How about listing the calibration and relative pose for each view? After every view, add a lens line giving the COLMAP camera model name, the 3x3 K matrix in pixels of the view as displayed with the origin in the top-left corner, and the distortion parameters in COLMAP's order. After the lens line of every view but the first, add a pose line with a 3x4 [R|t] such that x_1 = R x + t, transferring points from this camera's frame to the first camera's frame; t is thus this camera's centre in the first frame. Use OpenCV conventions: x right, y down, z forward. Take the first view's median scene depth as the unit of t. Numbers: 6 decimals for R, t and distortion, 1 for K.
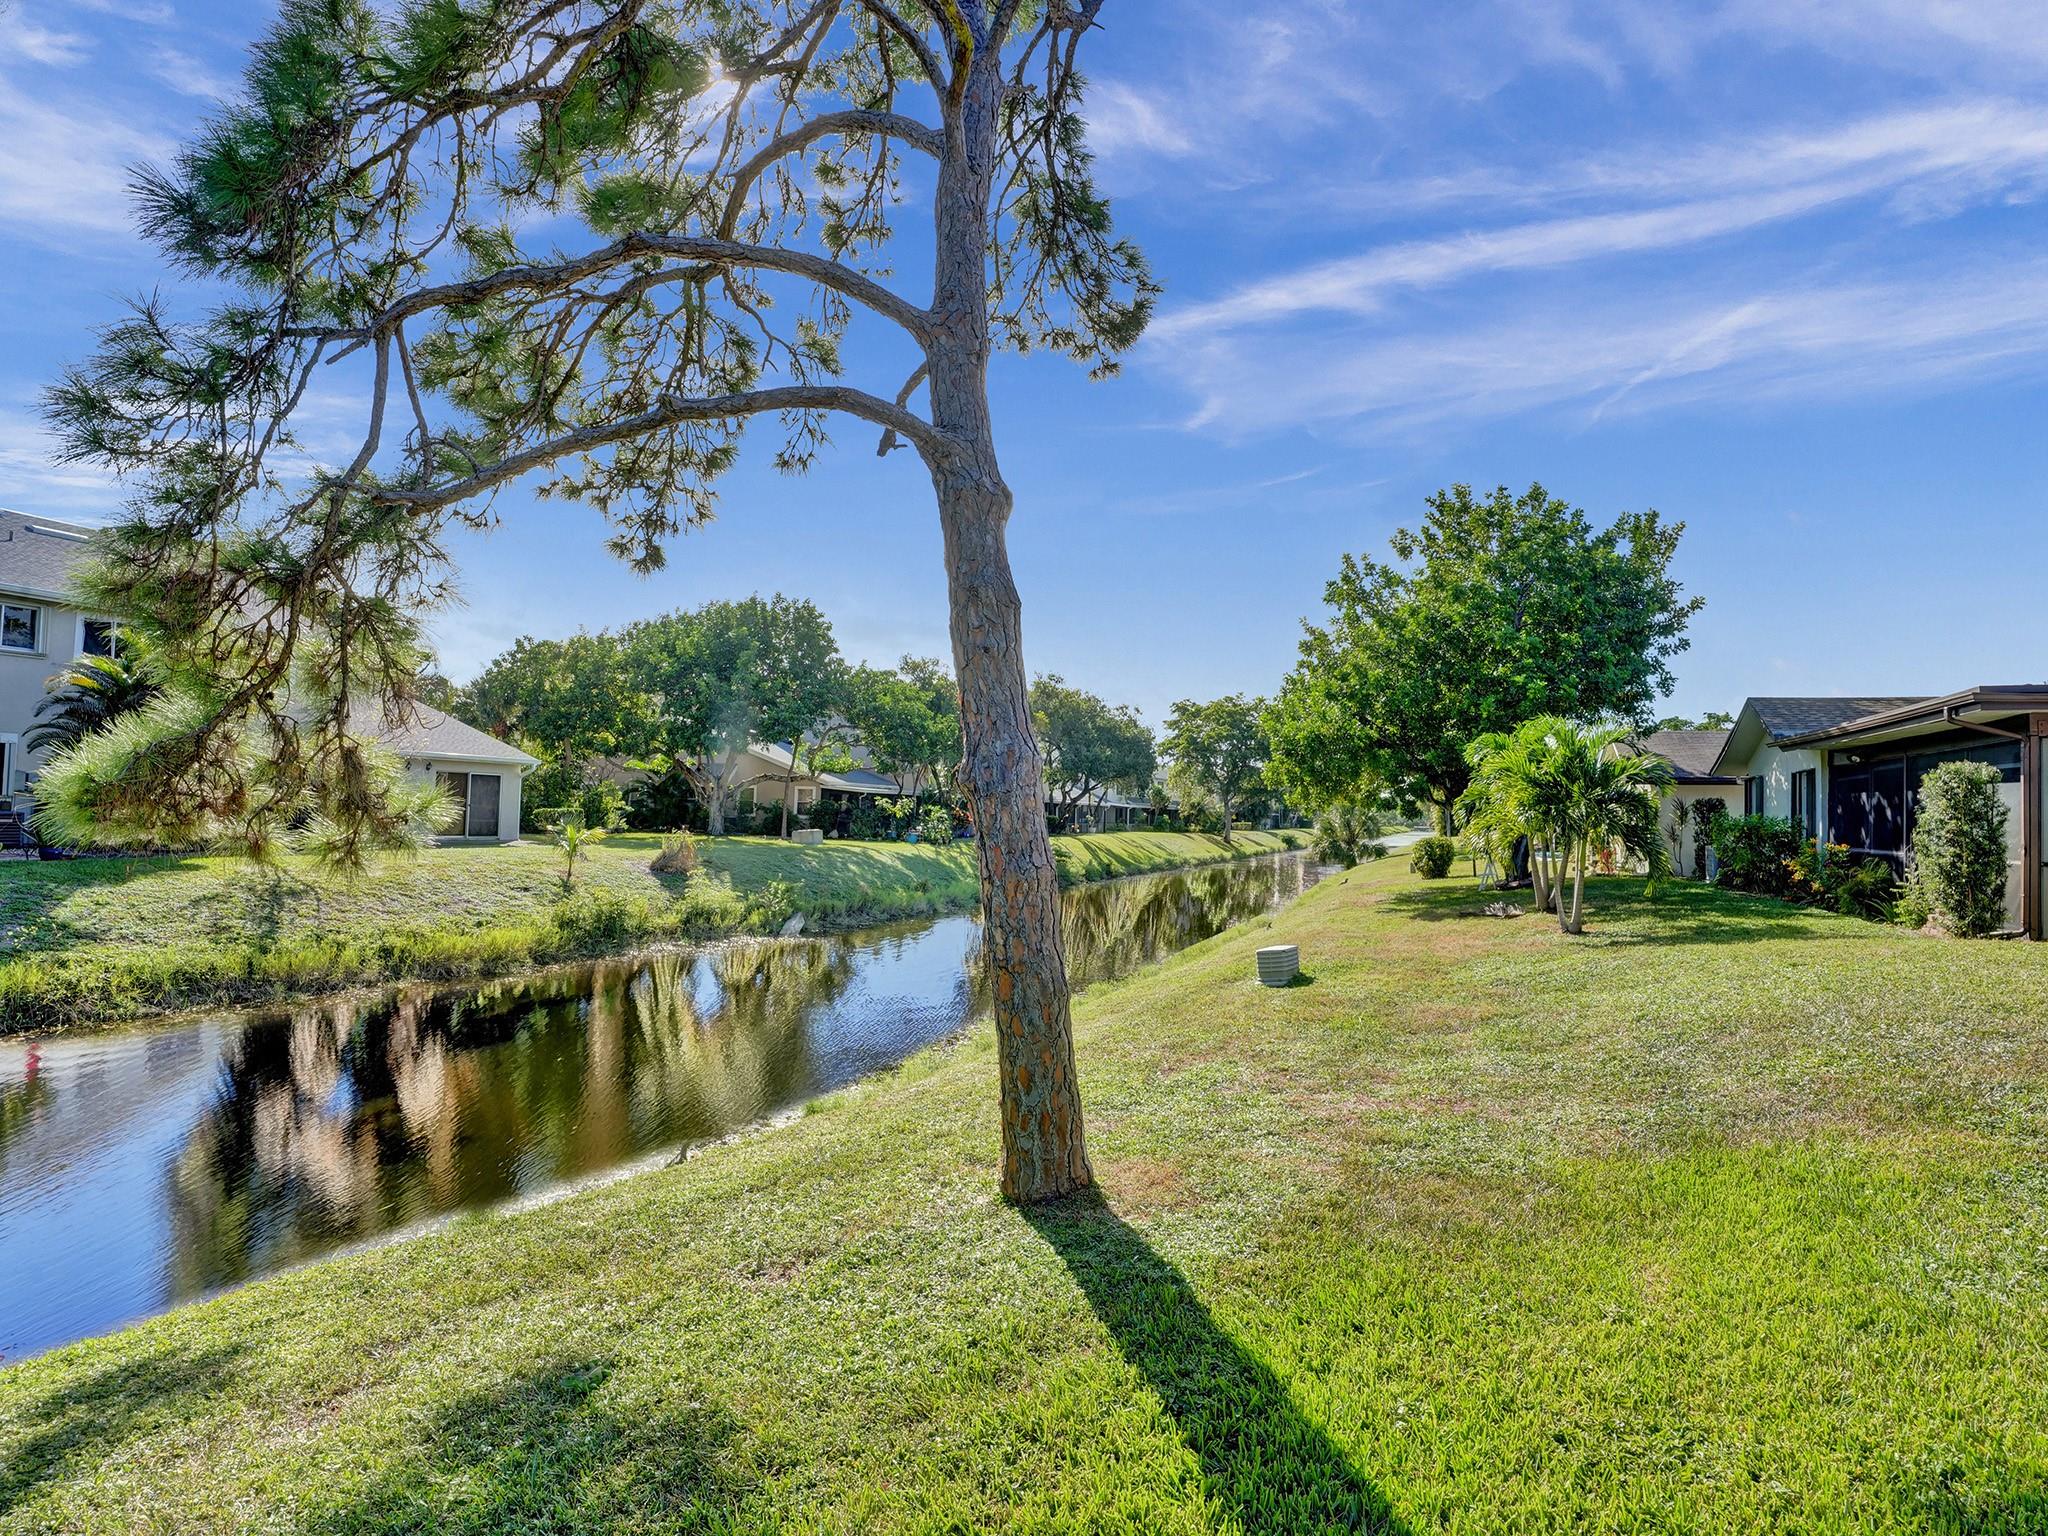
lens RADIAL K [[1049.4, 0, 1024.0], [0, 1049.4, 768.0], [0, 0, 1]] dist [-0.061297, 0.028040]
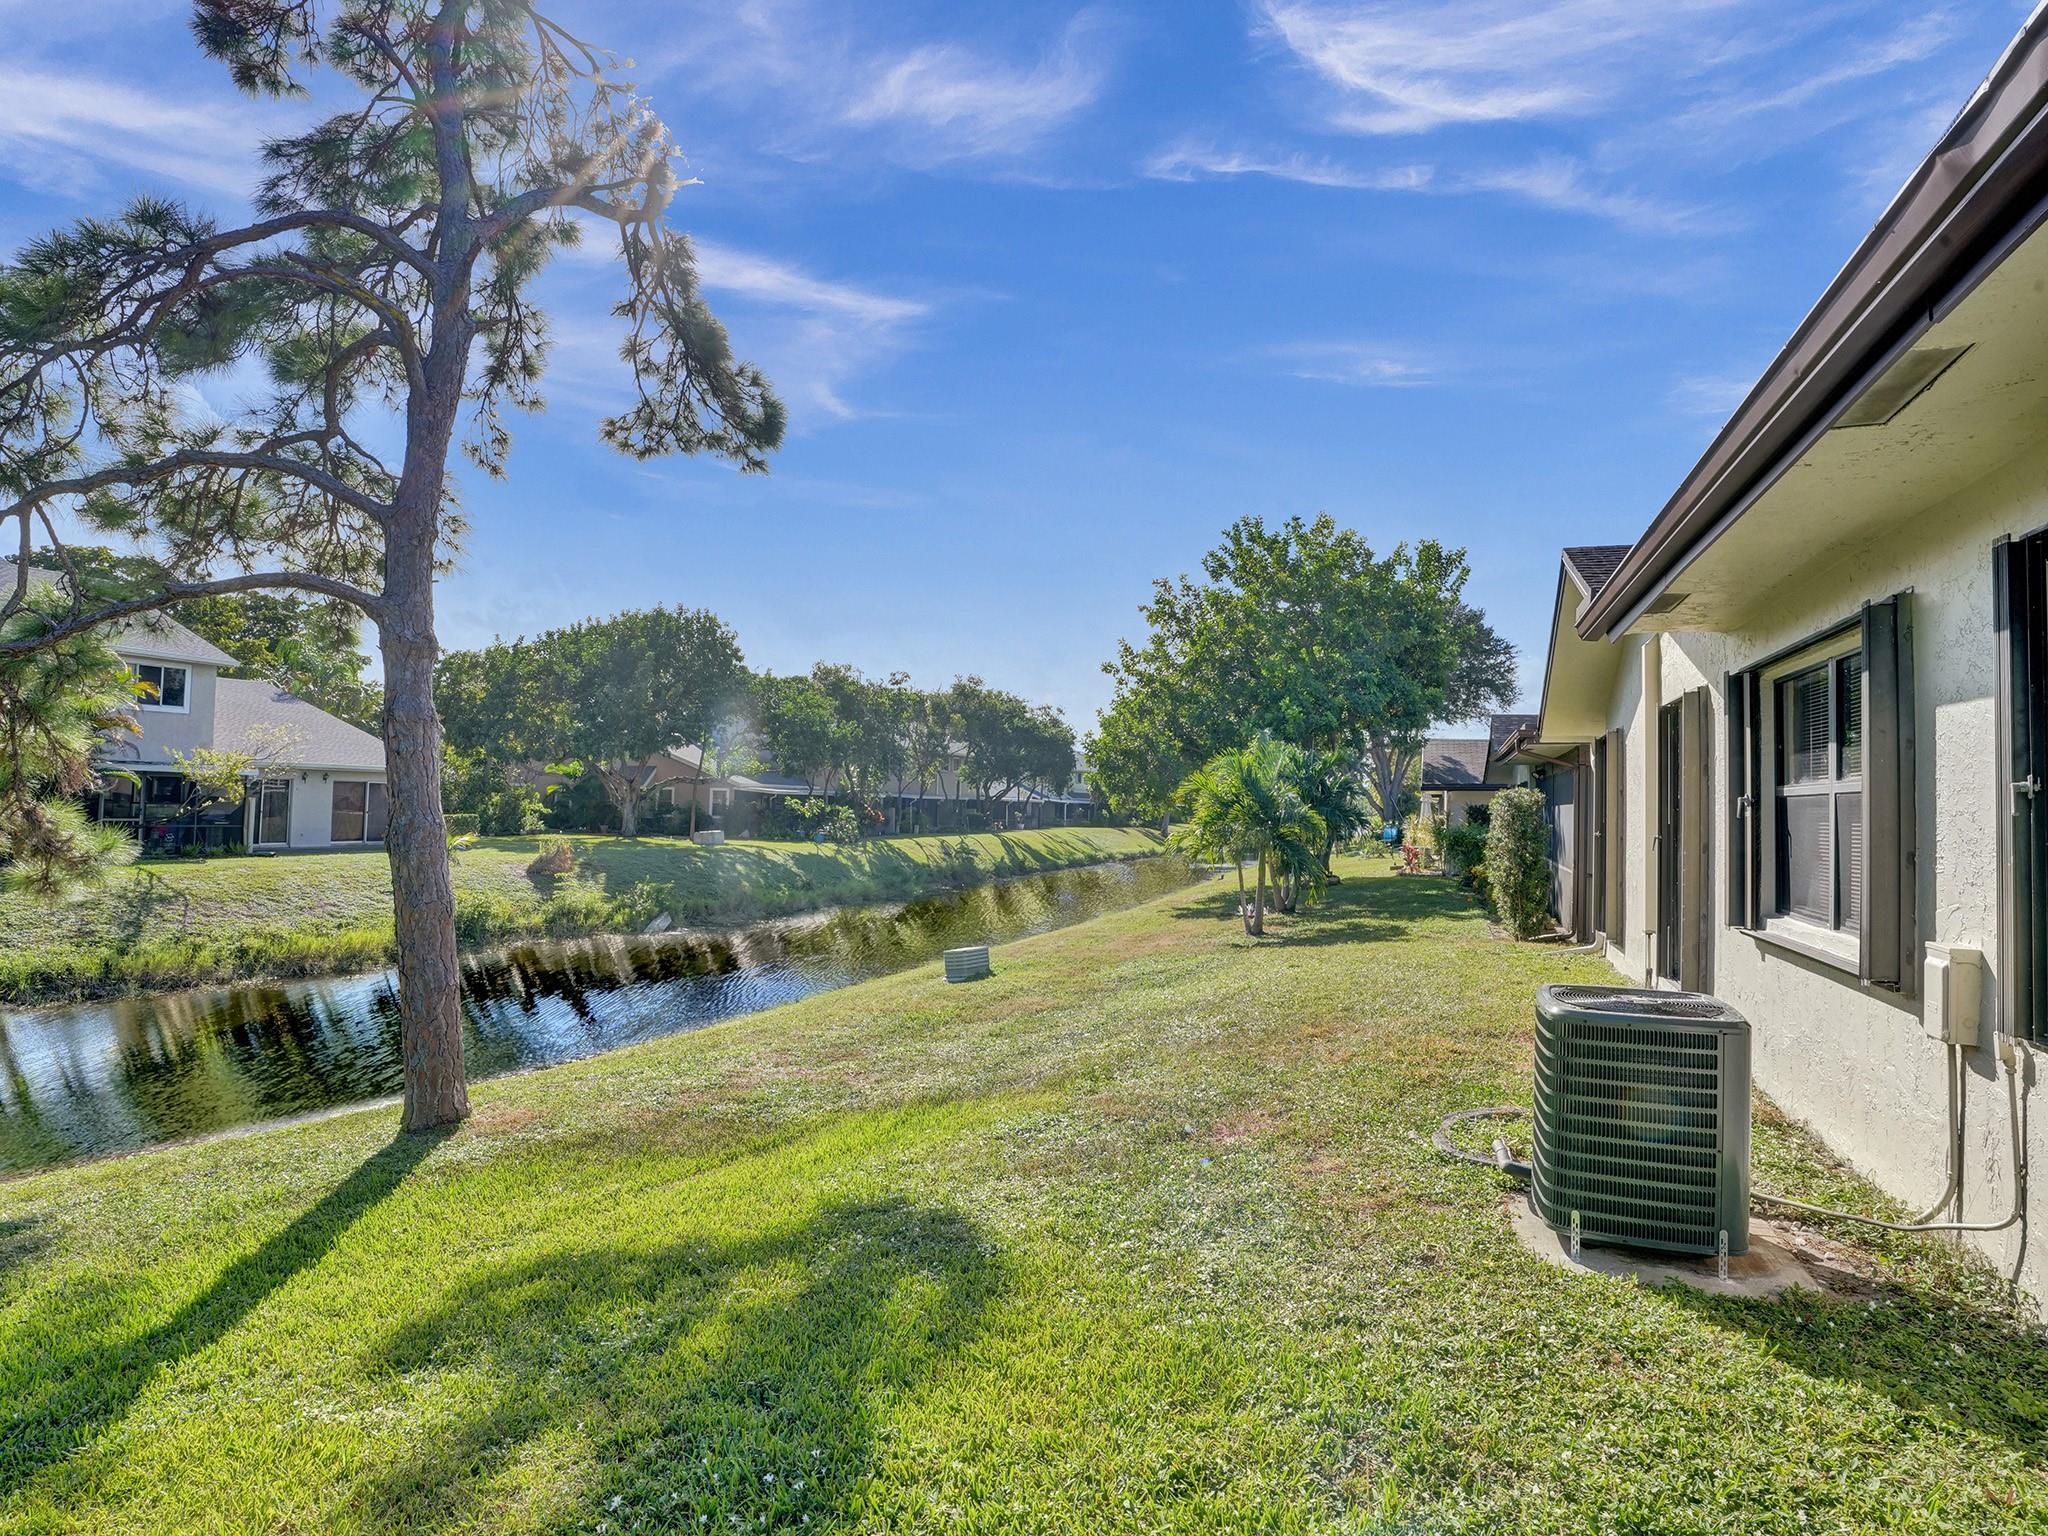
lens RADIAL K [[1064.3, 0, 1026.3], [0, 1064.3, 764.6], [0, 0, 1]] dist [-0.054395, 0.028159]
pose [[0.999985, -0.005501, -0.000781, 0.219400], [0.005507, 0.999953, 0.007919, -0.027473], [0.000738, -0.007923, 0.999968, -0.120434]]
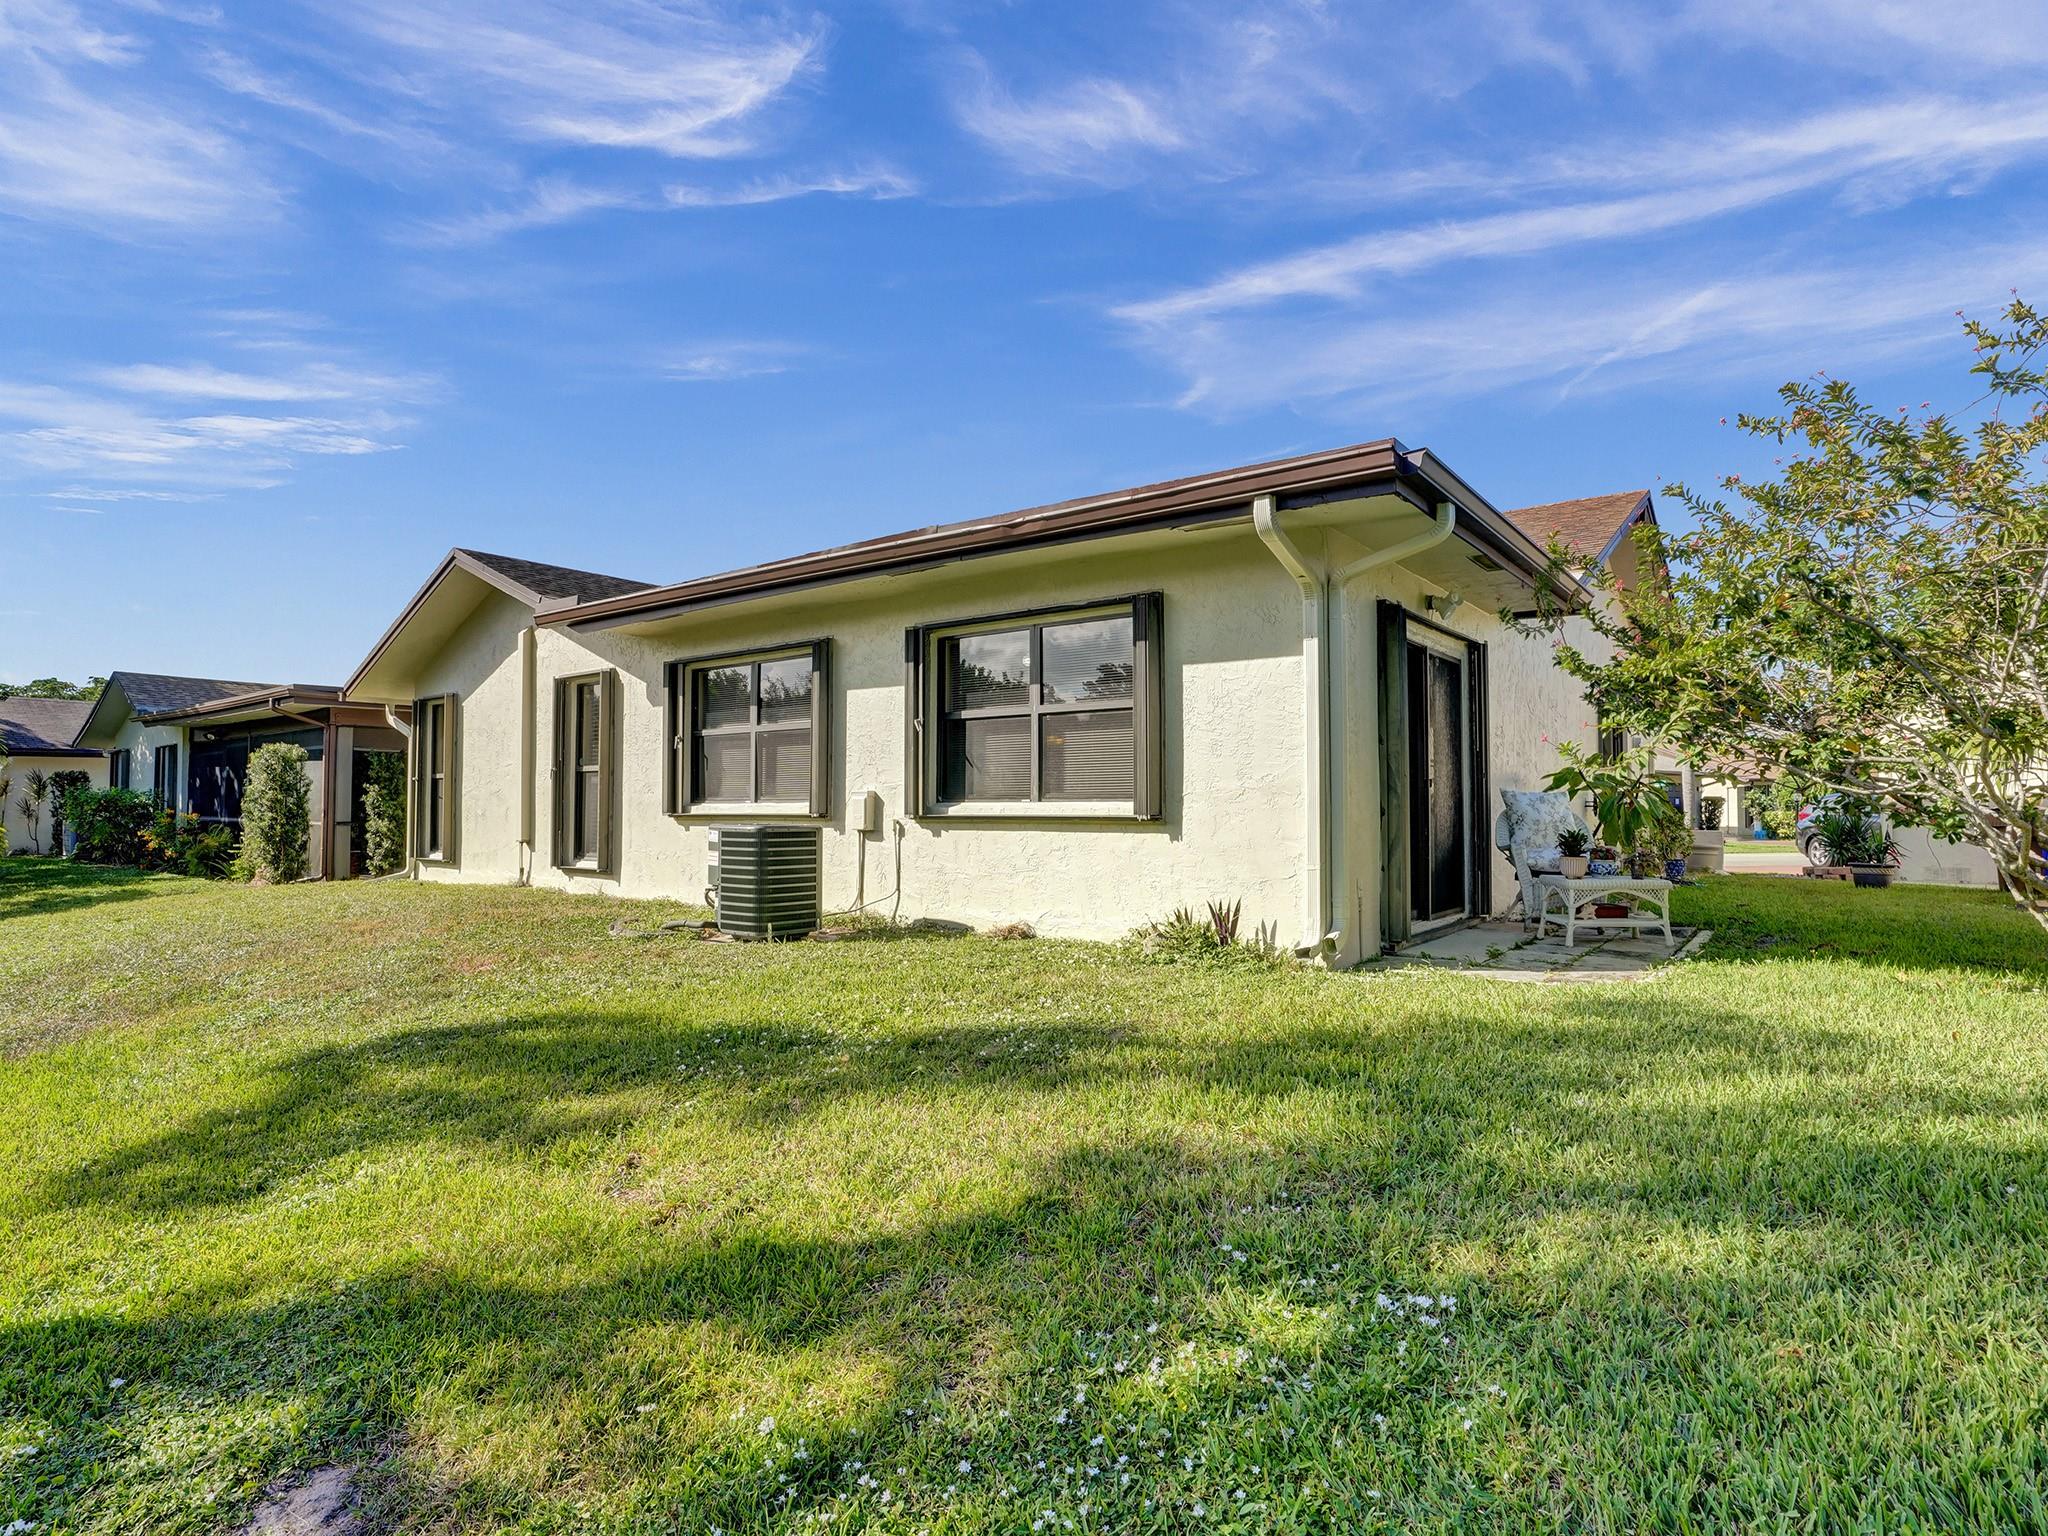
lens RADIAL K [[1099.8, 0, 1024.0], [0, 1099.8, 768.0], [0, 0, 1]] dist [-0.066932, 0.031530]
pose [[0.268940, 0.006340, 0.963136, -0.053080], [-0.032691, 0.999462, 0.002549, -0.005245], [-0.962602, -0.032171, 0.269003, -0.130748]]
